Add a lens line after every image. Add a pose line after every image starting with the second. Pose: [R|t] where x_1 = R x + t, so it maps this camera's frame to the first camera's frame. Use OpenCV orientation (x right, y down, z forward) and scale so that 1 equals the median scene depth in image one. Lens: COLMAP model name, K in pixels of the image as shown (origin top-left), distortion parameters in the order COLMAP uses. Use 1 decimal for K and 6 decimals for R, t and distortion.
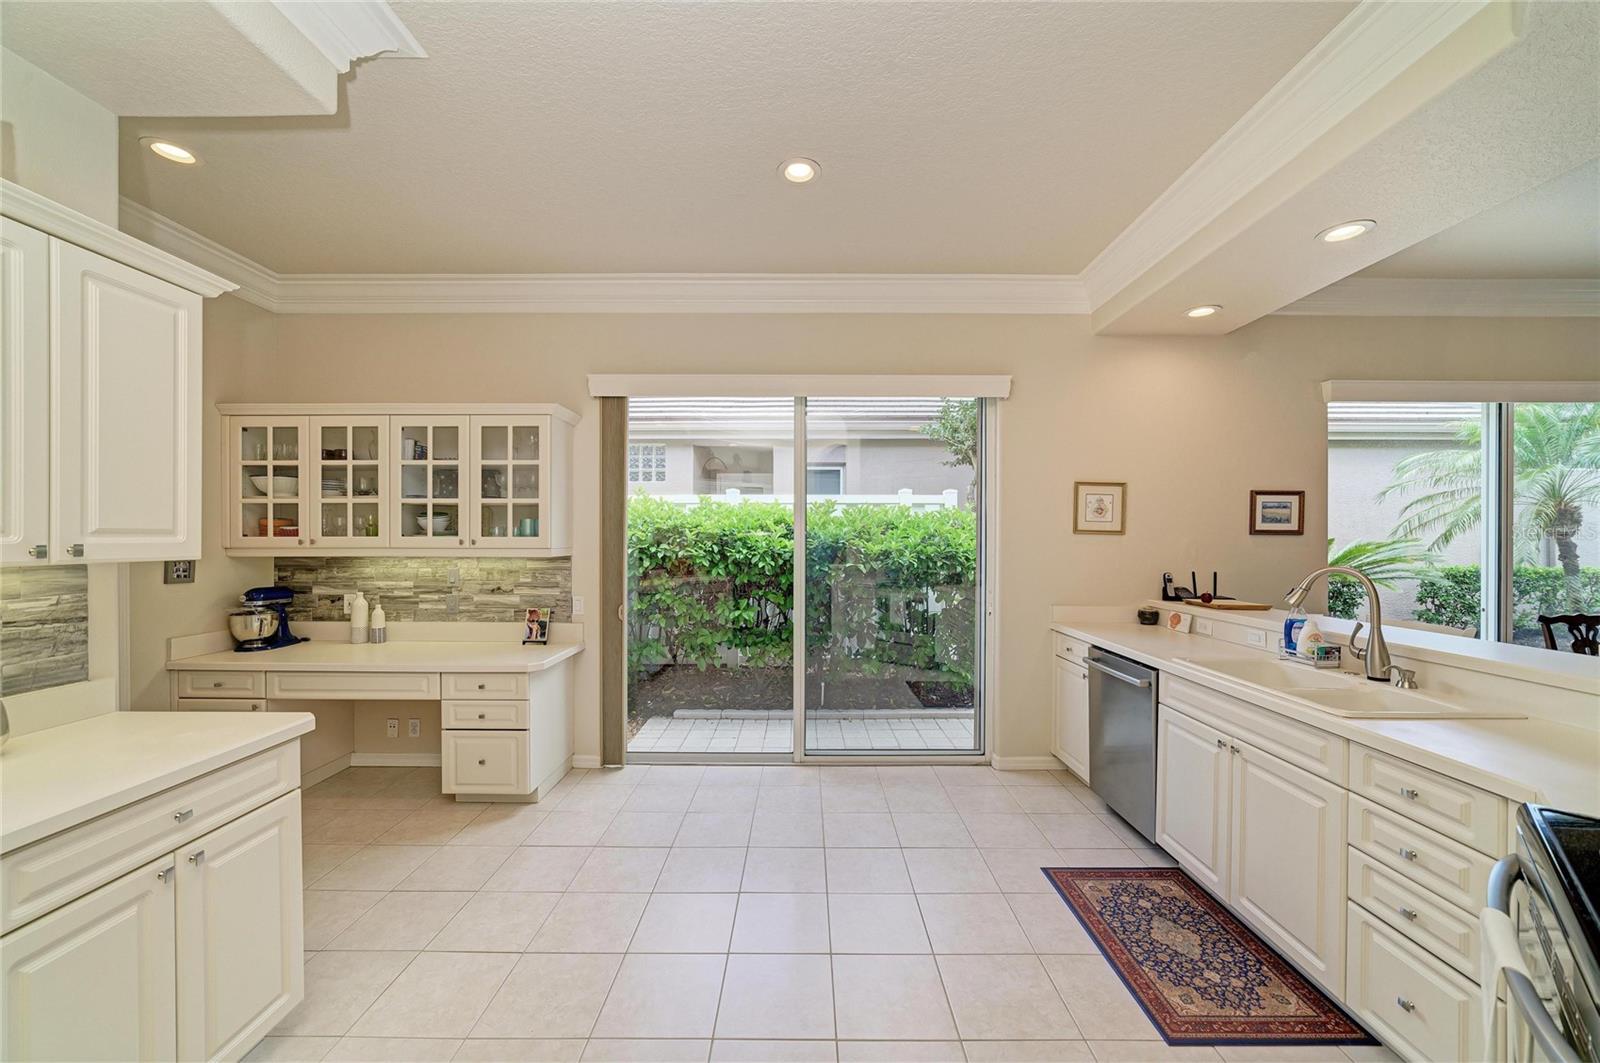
lens RADIAL K [[608.9, 0, 808.0], [0, 608.9, 538.2], [0, 0, 1]] dist [-0.022764, 0.006121]
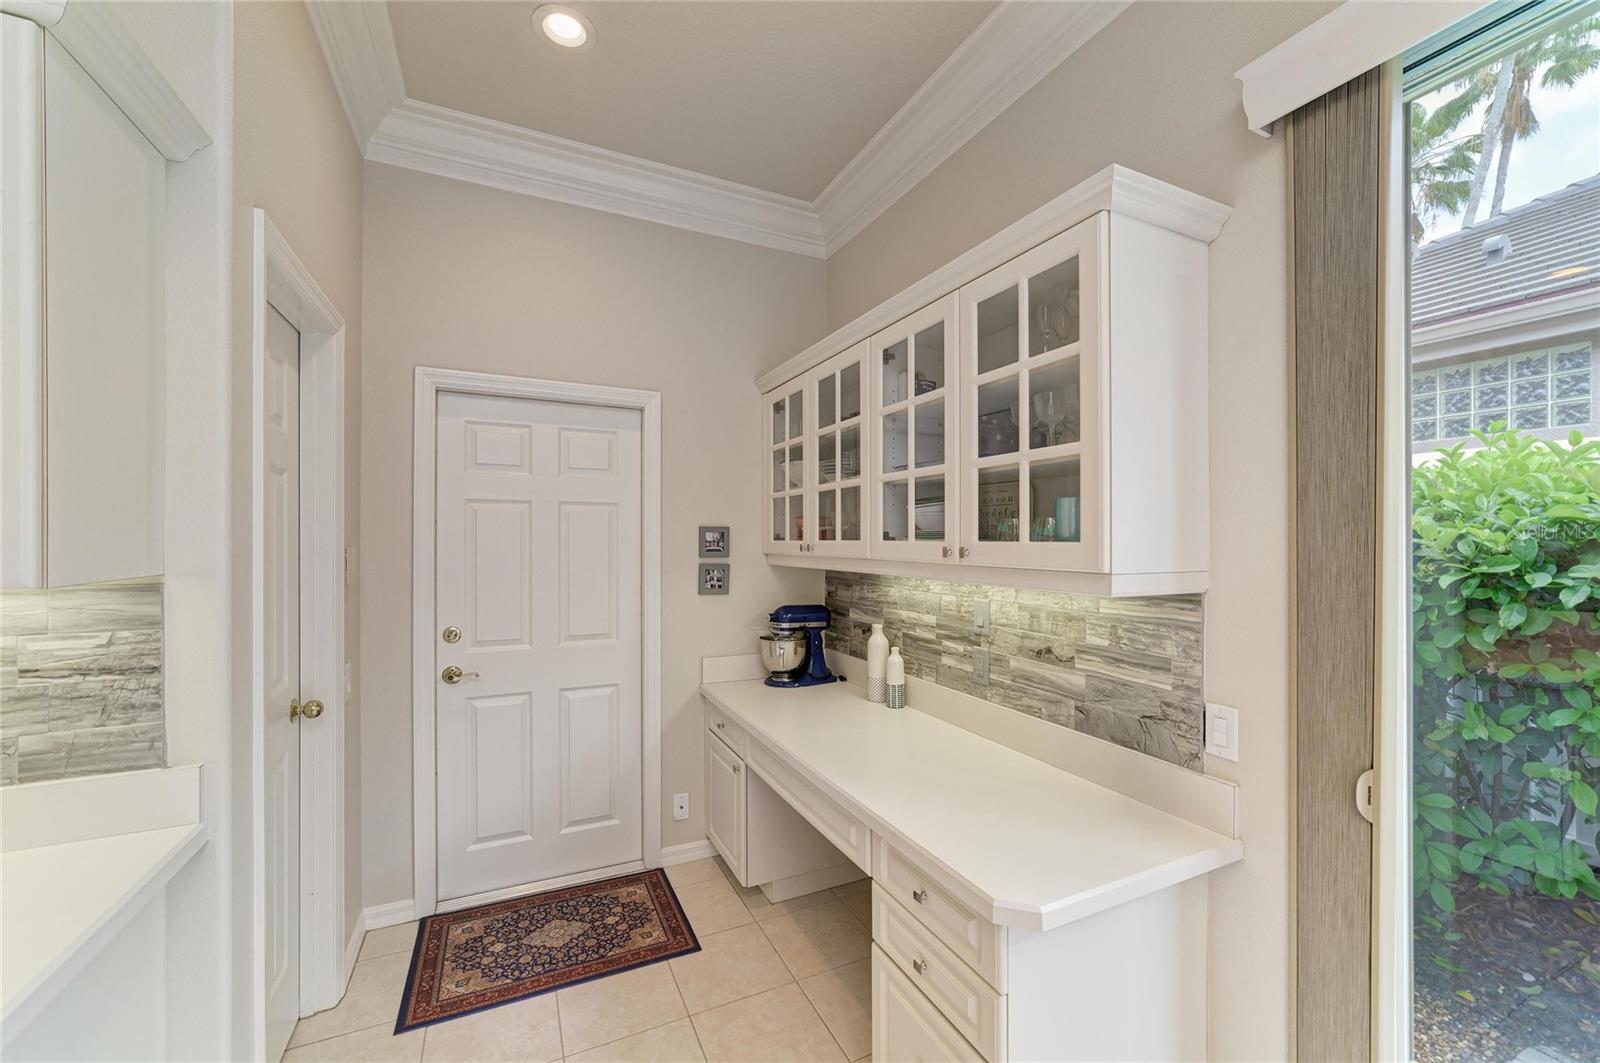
lens RADIAL K [[628.3, 0, 801.6], [0, 628.3, 536.9], [0, 0, 1]] dist [-0.006827, 0.000360]
pose [[0.425750, -0.004837, -0.904828, -0.149840], [-0.003834, 0.999967, -0.007150, -0.001836], [0.904832, 0.006514, 0.425718, 0.622332]]
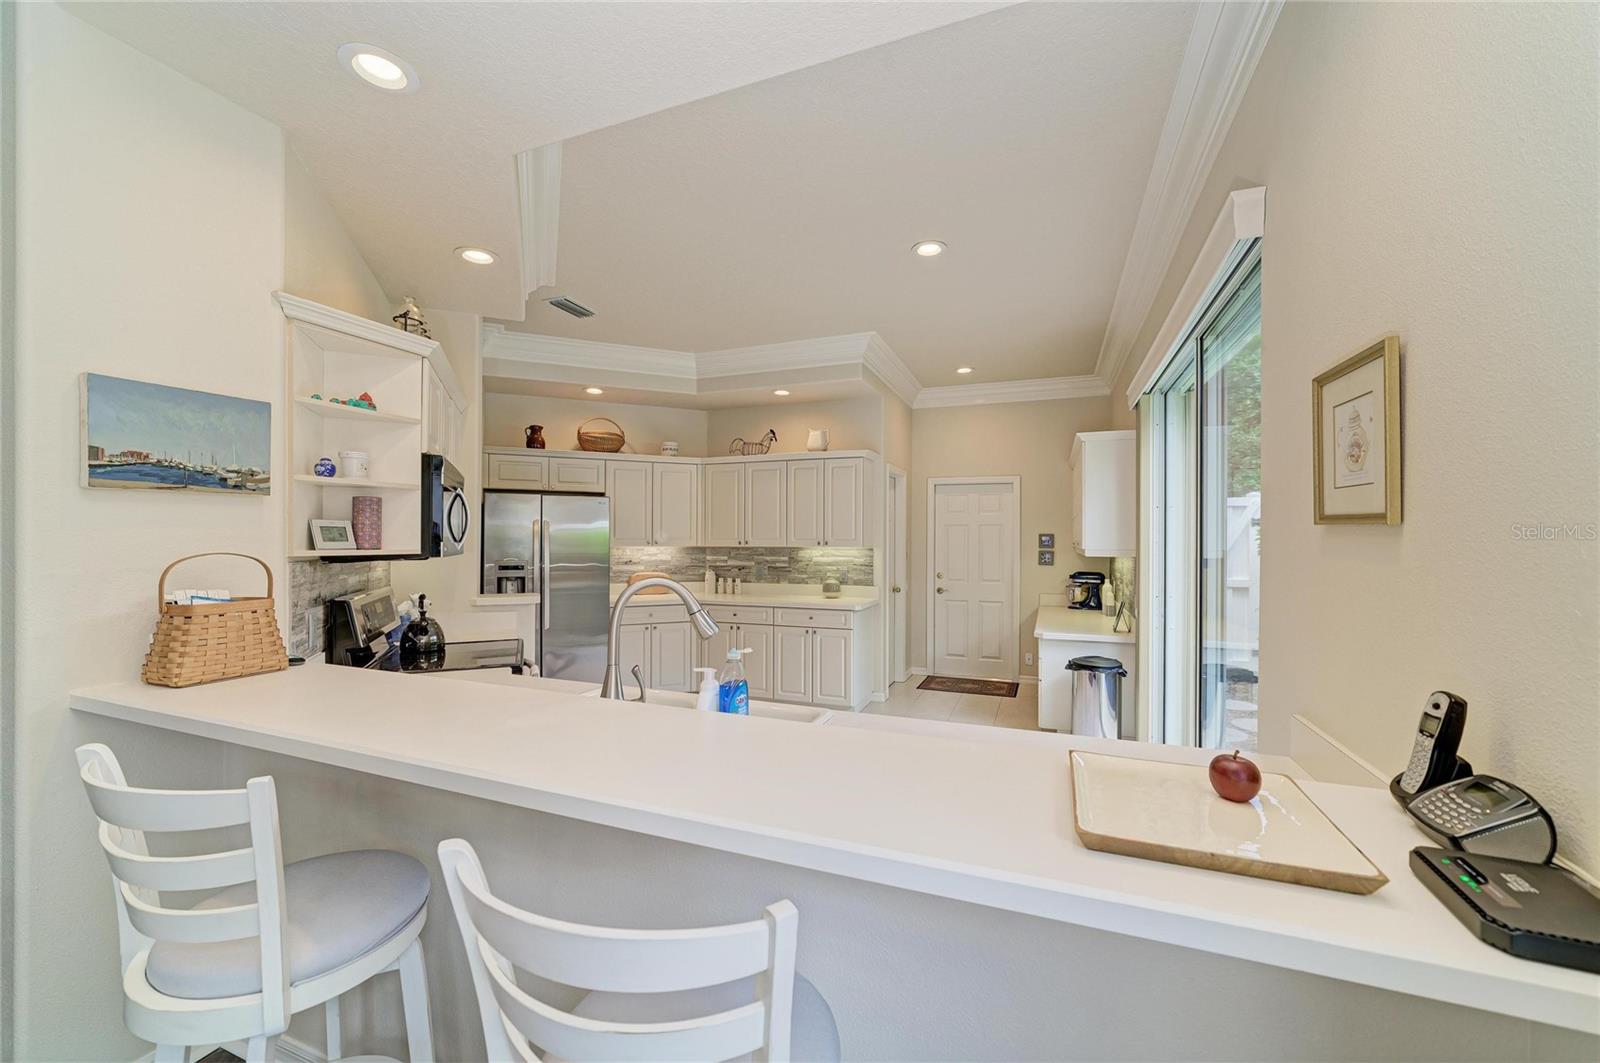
lens RADIAL K [[615.9, 0, 796.8], [0, 615.9, 539.7], [0, 0, 1]] dist [-0.085659, 0.000006]
pose [[-0.380886, -0.004030, -0.924613, 0.880429], [-0.006556, 0.999977, -0.001658, 0.002823], [0.924599, 0.005430, -0.380904, 0.861968]]
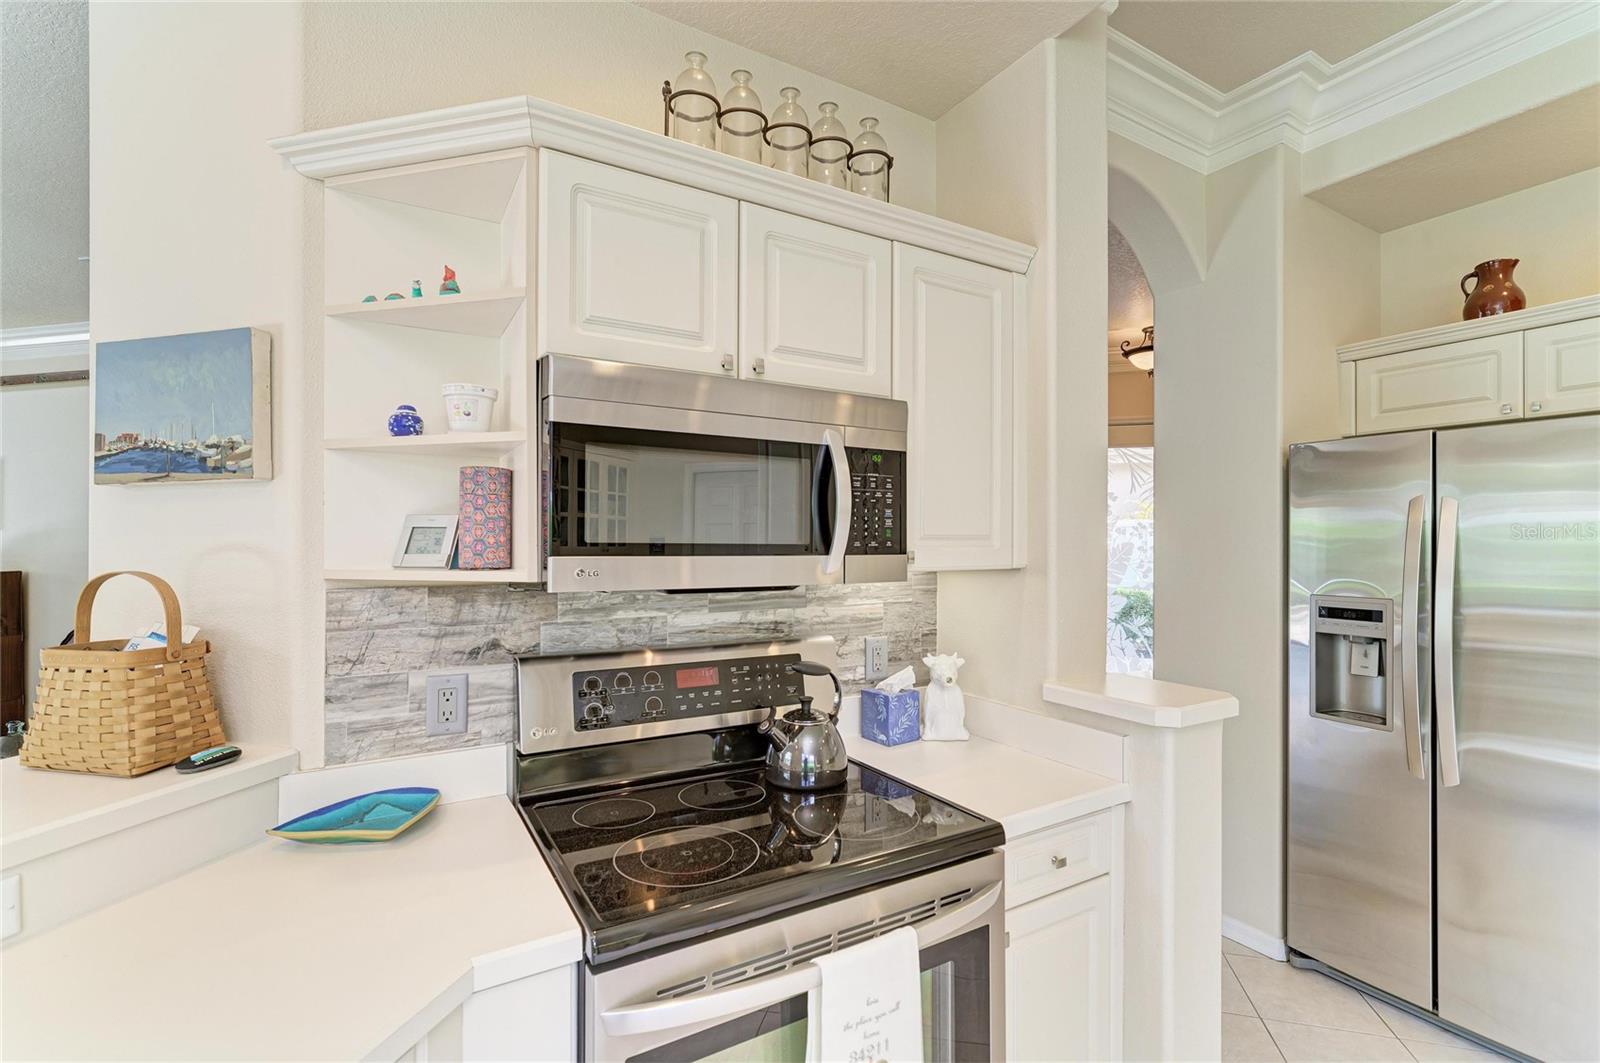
lens RADIAL K [[731.0, 0, 805.6], [0, 731.0, 544.0], [0, 0, 1]] dist [-0.000984, 0.000306]
pose [[-0.968931, -0.003101, 0.247314, 0.238754], [-0.001447, 0.999975, 0.006868, -0.001575], [-0.247329, 0.006297, -0.968911, 0.563920]]
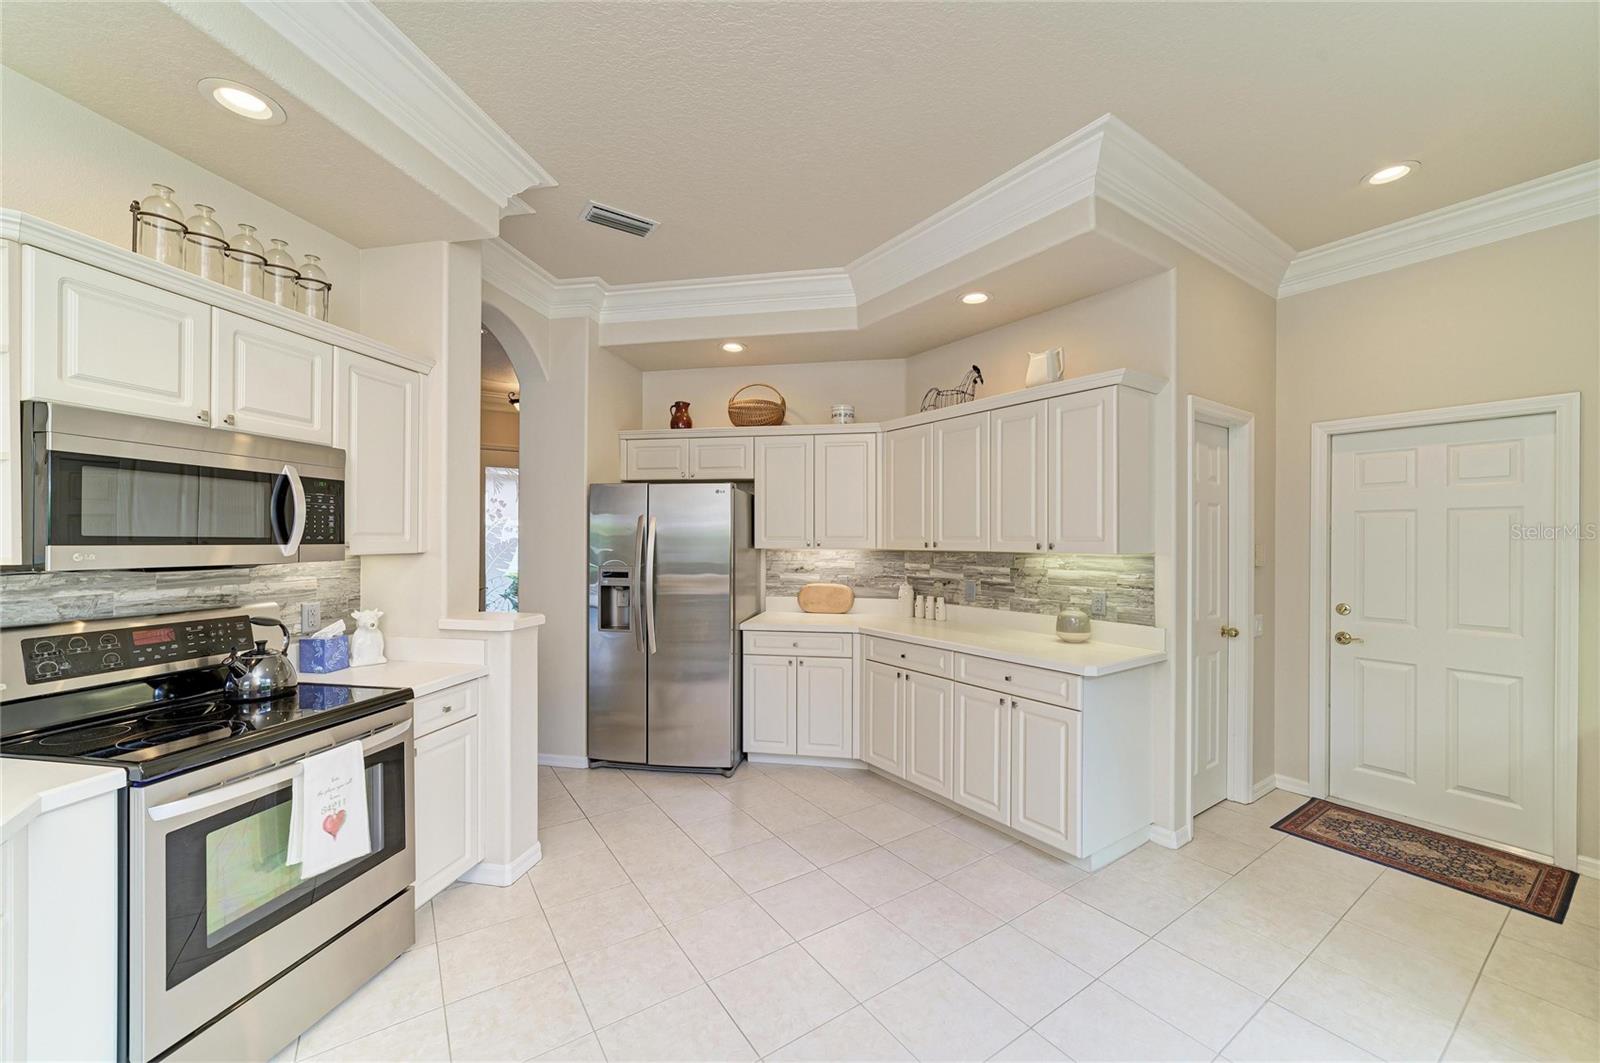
lens RADIAL K [[608.9, 0, 808.0], [0, 608.9, 538.2], [0, 0, 1]] dist [-0.022764, 0.006121]
pose [[-0.825722, -0.004428, -0.564060, 0.246422], [-0.006018, 0.999981, 0.000960, -0.001307], [0.564046, 0.004188, -0.825733, 0.860595]]
